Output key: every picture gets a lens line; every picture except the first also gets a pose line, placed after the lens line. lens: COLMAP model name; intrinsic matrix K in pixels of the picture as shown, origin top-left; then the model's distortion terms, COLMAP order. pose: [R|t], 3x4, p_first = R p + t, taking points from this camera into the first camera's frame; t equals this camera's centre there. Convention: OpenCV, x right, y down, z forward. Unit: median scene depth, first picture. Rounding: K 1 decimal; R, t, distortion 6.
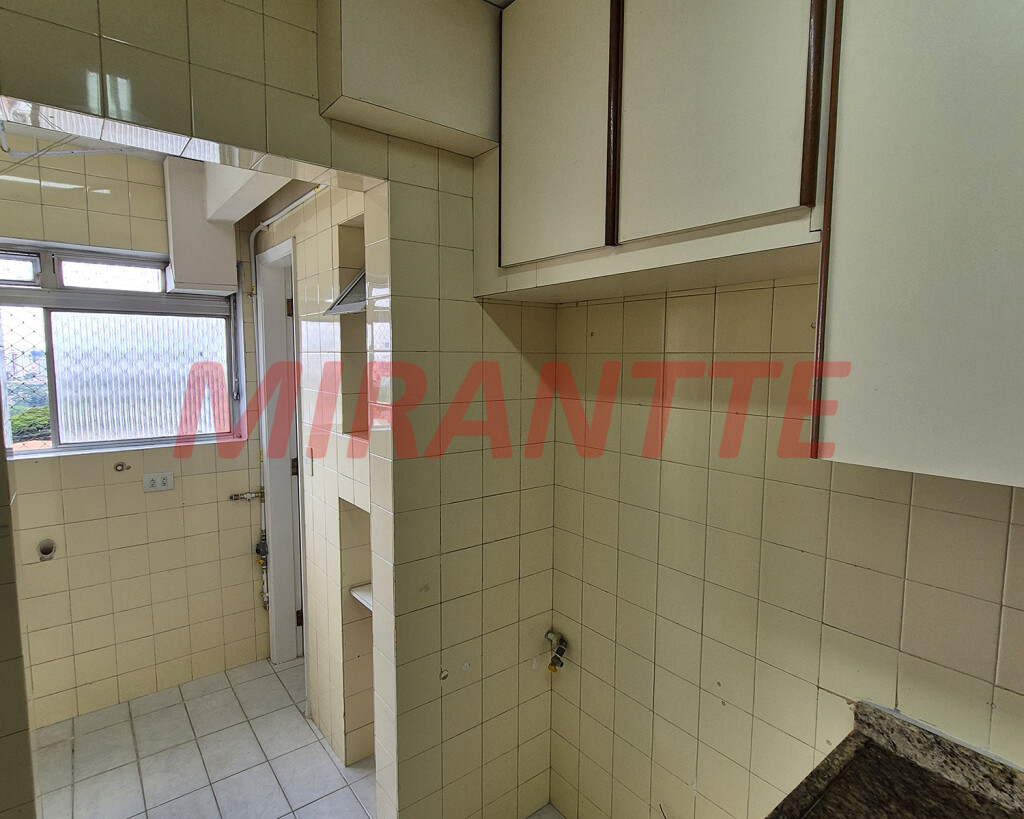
lens RADIAL K [[561.4, 0, 522.3], [0, 561.4, 408.5], [0, 0, 1]] dist [-0.003457, 0.001040]
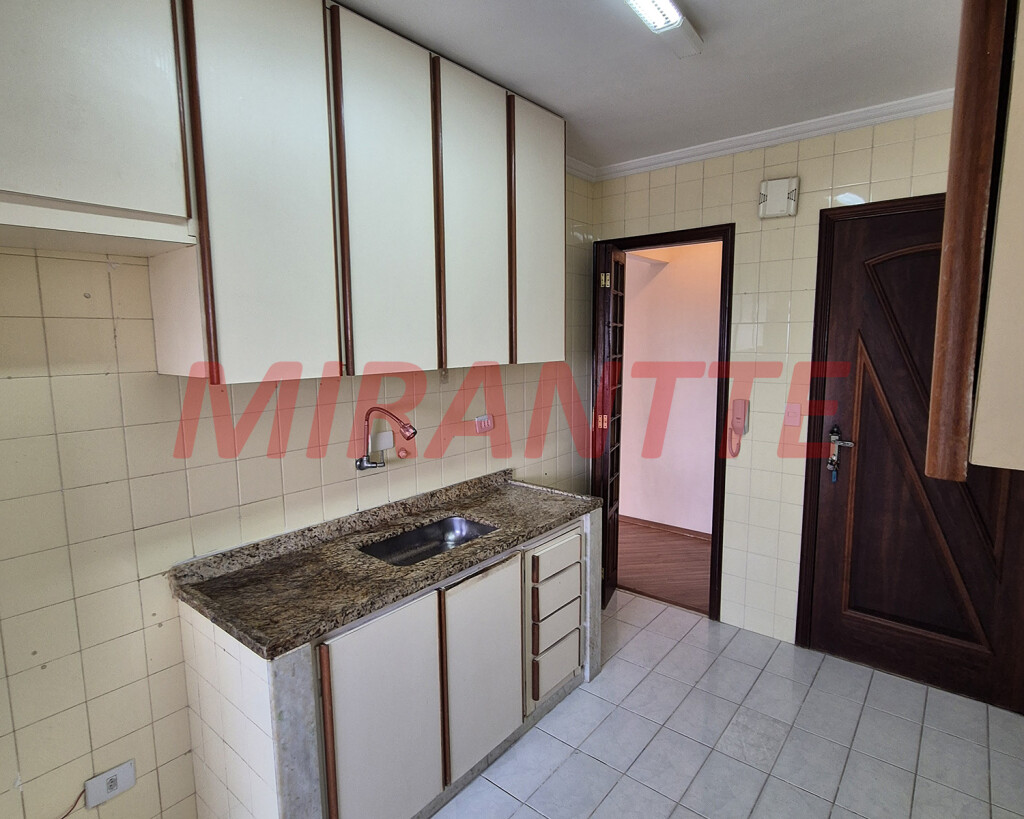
lens RADIAL K [[561.4, 0, 516.4], [0, 561.4, 407.7], [0, 0, 1]] dist [-0.003457, 0.001040]
pose [[-0.214878, -0.125058, 0.968601, -0.413332], [0.094856, 0.984407, 0.148142, -0.000685], [-0.972024, 0.123710, -0.199665, 0.177166]]
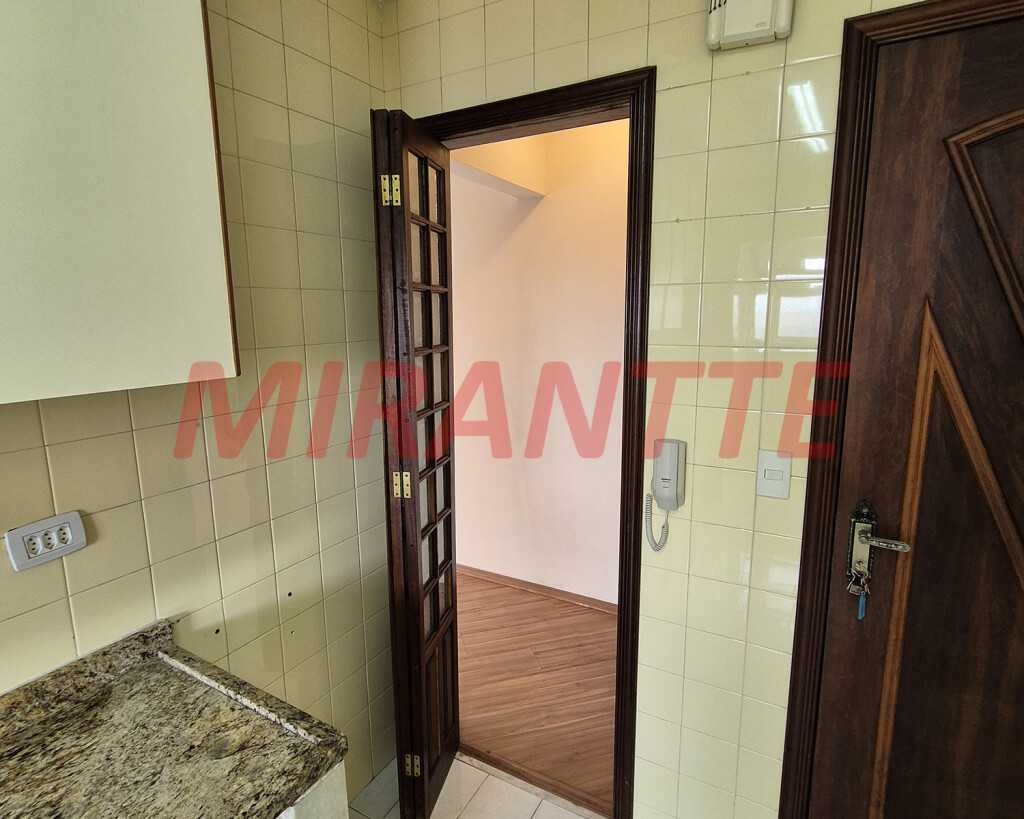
lens RADIAL K [[561.4, 0, 518.2], [0, 561.4, 405.9], [0, 0, 1]] dist [-0.003457, 0.001040]
pose [[-0.378709, -0.158380, 0.911863, 0.131176], [0.089144, 0.974426, 0.206270, 0.031491], [-0.921213, 0.159403, -0.354906, -0.153623]]
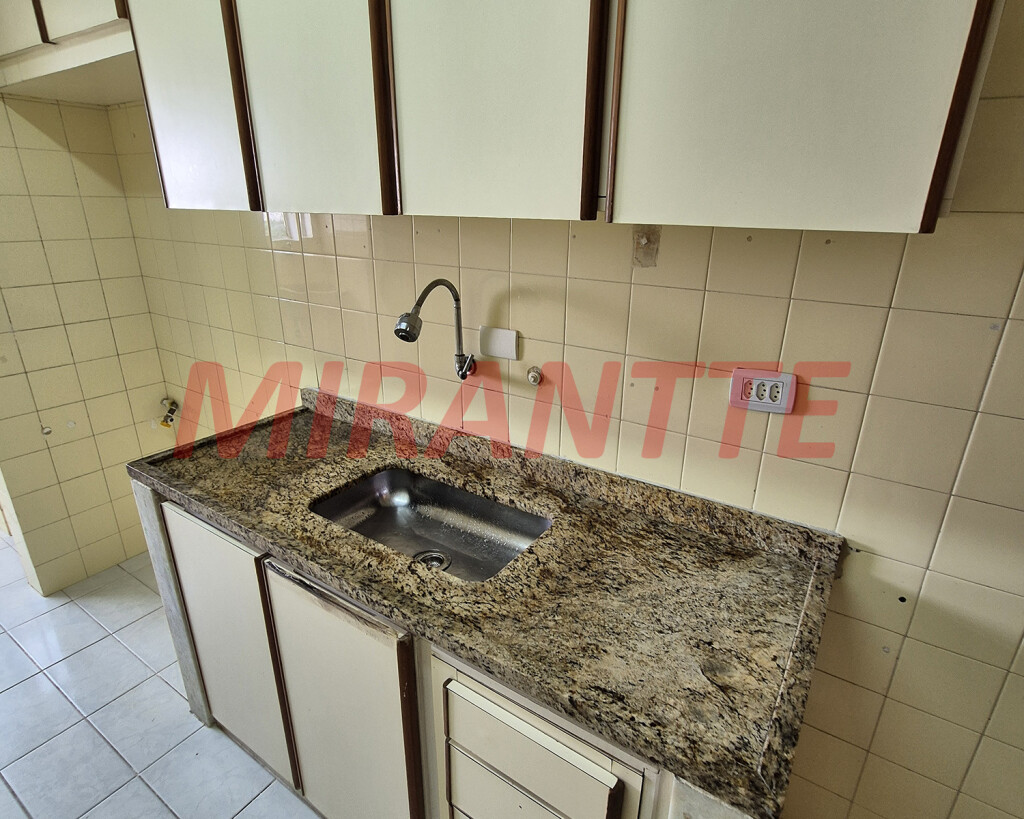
lens RADIAL K [[561.4, 0, 521.2], [0, 561.4, 405.8], [0, 0, 1]] dist [-0.003457, 0.001040]
pose [[0.948424, -0.100166, 0.300764, 0.319154], [0.018581, 0.964701, 0.262690, 0.077508], [-0.316460, -0.243553, 0.916807, -0.292733]]
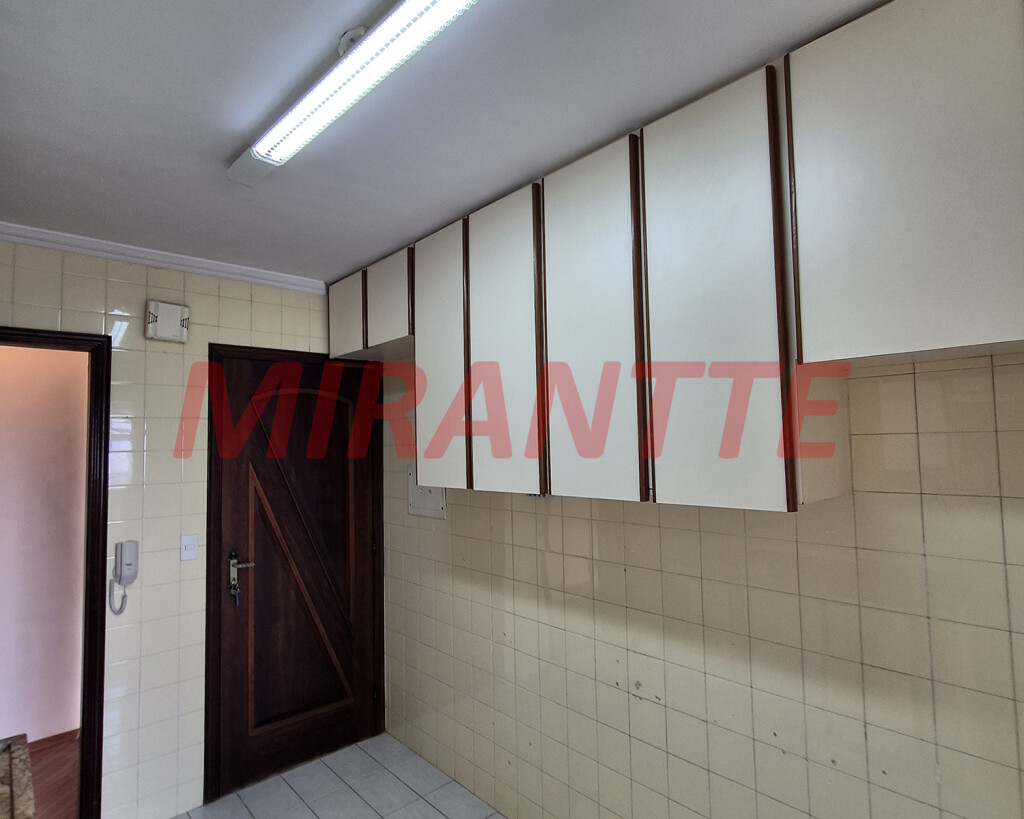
lens RADIAL K [[561.4, 0, 514.1], [0, 561.4, 412.0], [0, 0, 1]] dist [-0.003457, 0.001040]
pose [[-0.997227, 0.010989, -0.073599, -0.005213], [0.008672, 0.999459, 0.031729, -0.048633], [0.073908, 0.031003, -0.996783, 0.489720]]
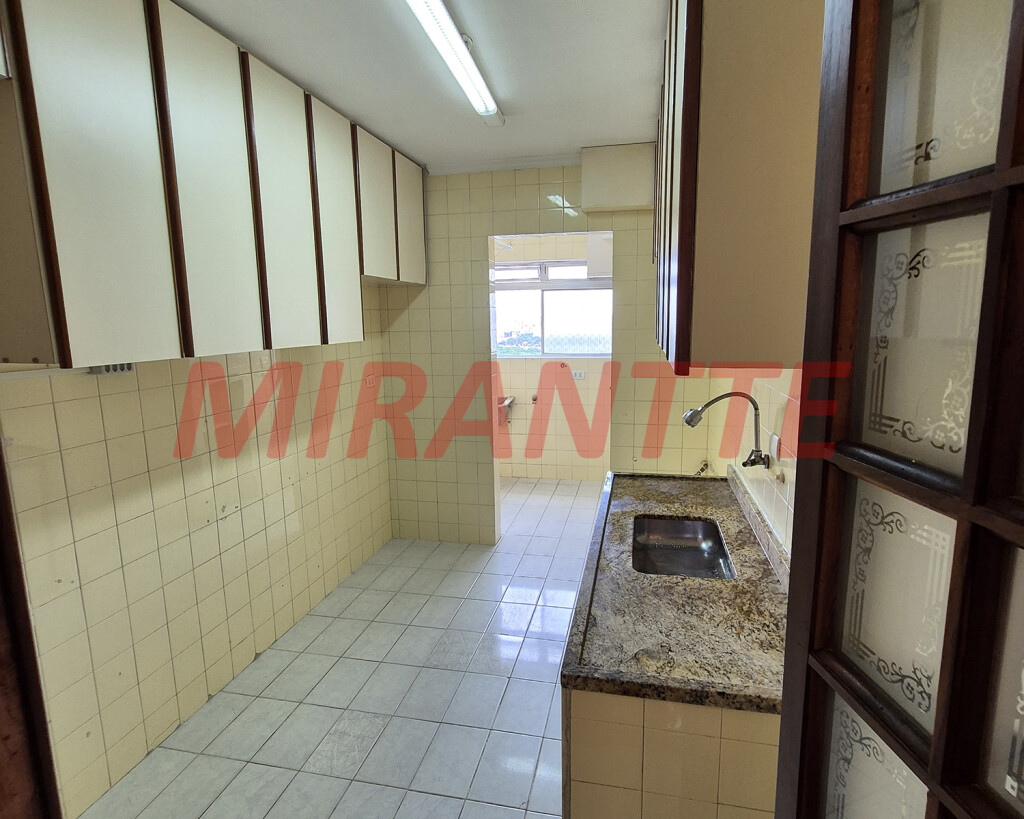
lens RADIAL K [[561.4, 0, 514.1], [0, 561.4, 414.1], [0, 0, 1]] dist [-0.003457, 0.001040]
pose [[0.627428, 0.117053, -0.769827, 0.779690], [-0.050841, 0.992686, 0.109502, 0.063261], [0.777013, -0.029565, 0.628790, -0.450026]]
